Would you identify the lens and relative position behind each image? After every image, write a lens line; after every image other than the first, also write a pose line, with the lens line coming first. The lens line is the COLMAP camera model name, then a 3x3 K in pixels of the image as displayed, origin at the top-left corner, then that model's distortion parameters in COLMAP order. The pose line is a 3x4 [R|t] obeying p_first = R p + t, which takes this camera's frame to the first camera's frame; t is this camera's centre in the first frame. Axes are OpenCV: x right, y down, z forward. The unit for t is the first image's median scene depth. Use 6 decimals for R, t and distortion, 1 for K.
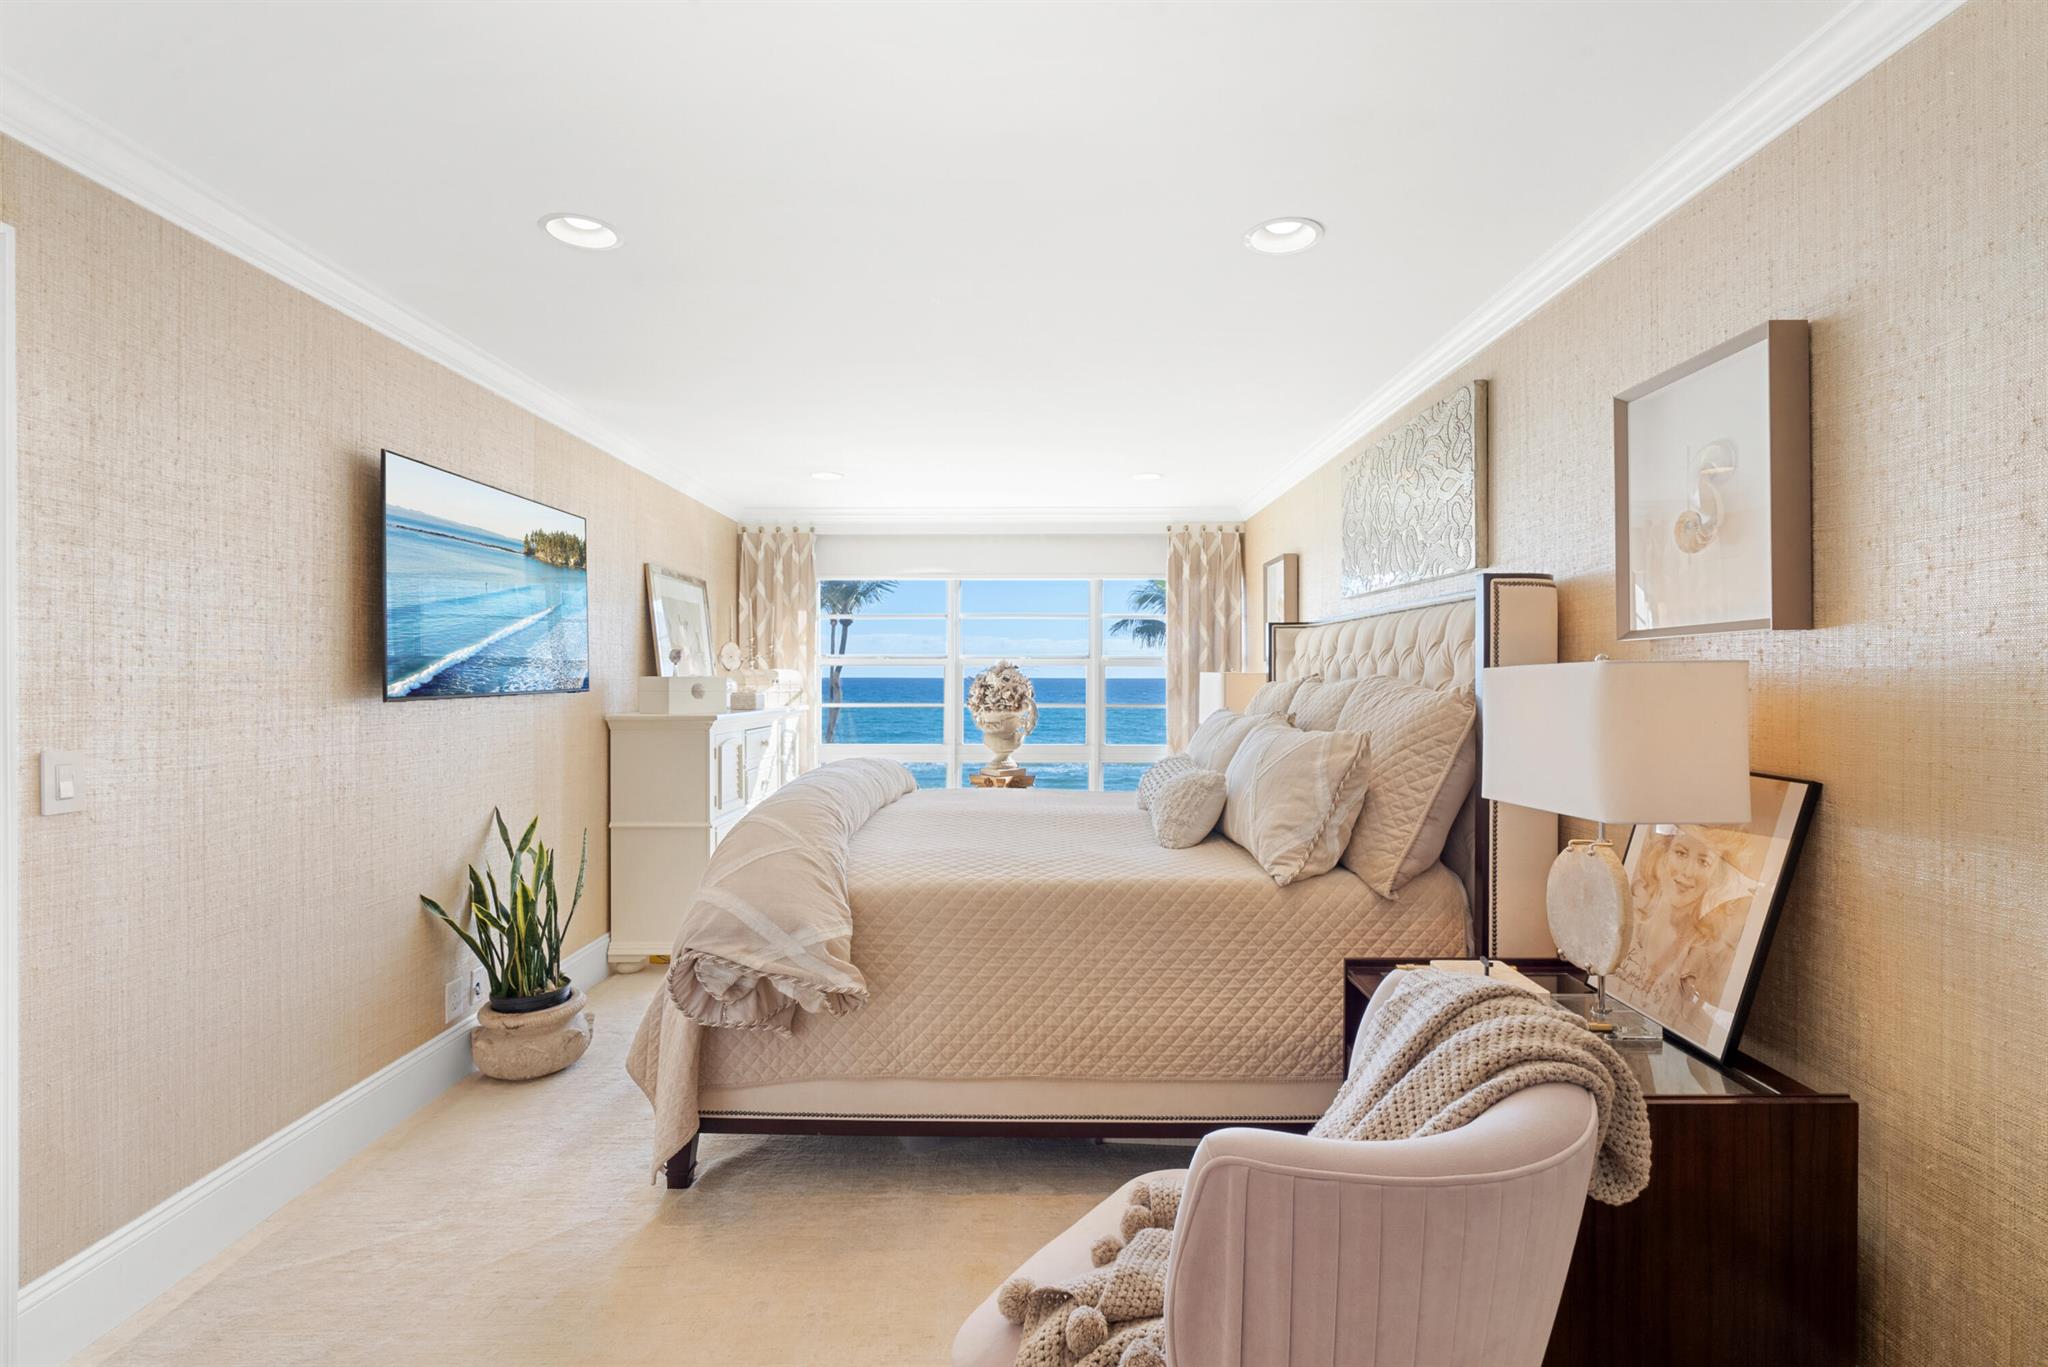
lens RADIAL K [[990.8, 0, 1034.8], [0, 990.8, 677.7], [0, 0, 1]] dist [-0.005137, -0.001181]
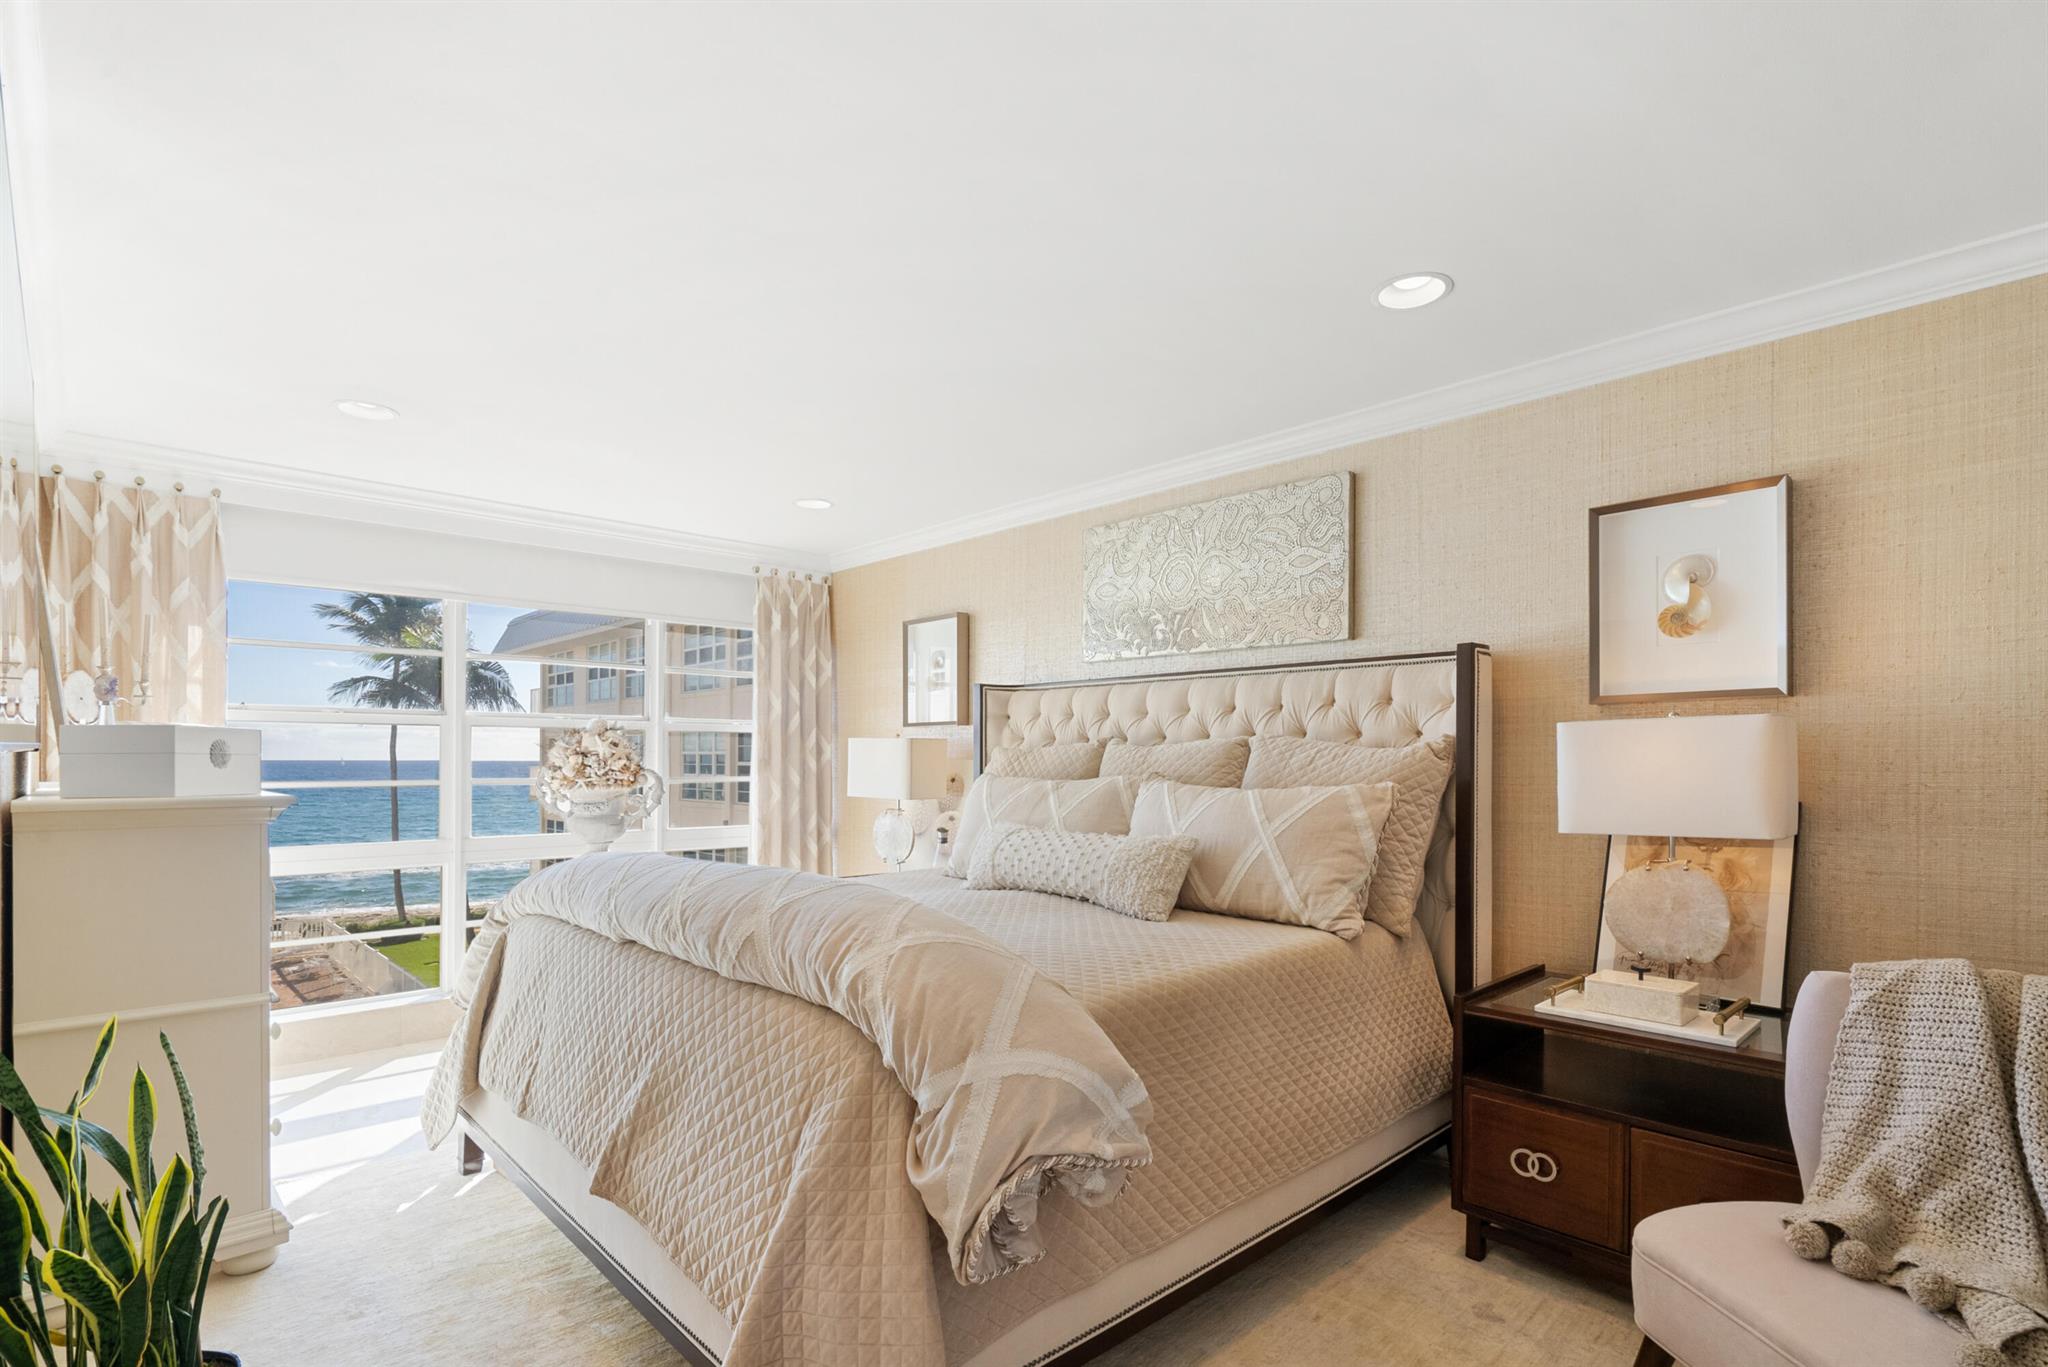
lens RADIAL K [[990.8, 0, 1049.8], [0, 990.8, 774.2], [0, 0, 1]] dist [-0.005137, -0.001181]
pose [[0.715375, -0.011240, 0.698650, -0.312204], [0.001313, 0.999890, 0.014742, 0.013862], [-0.698740, -0.009628, 0.715311, 0.239563]]
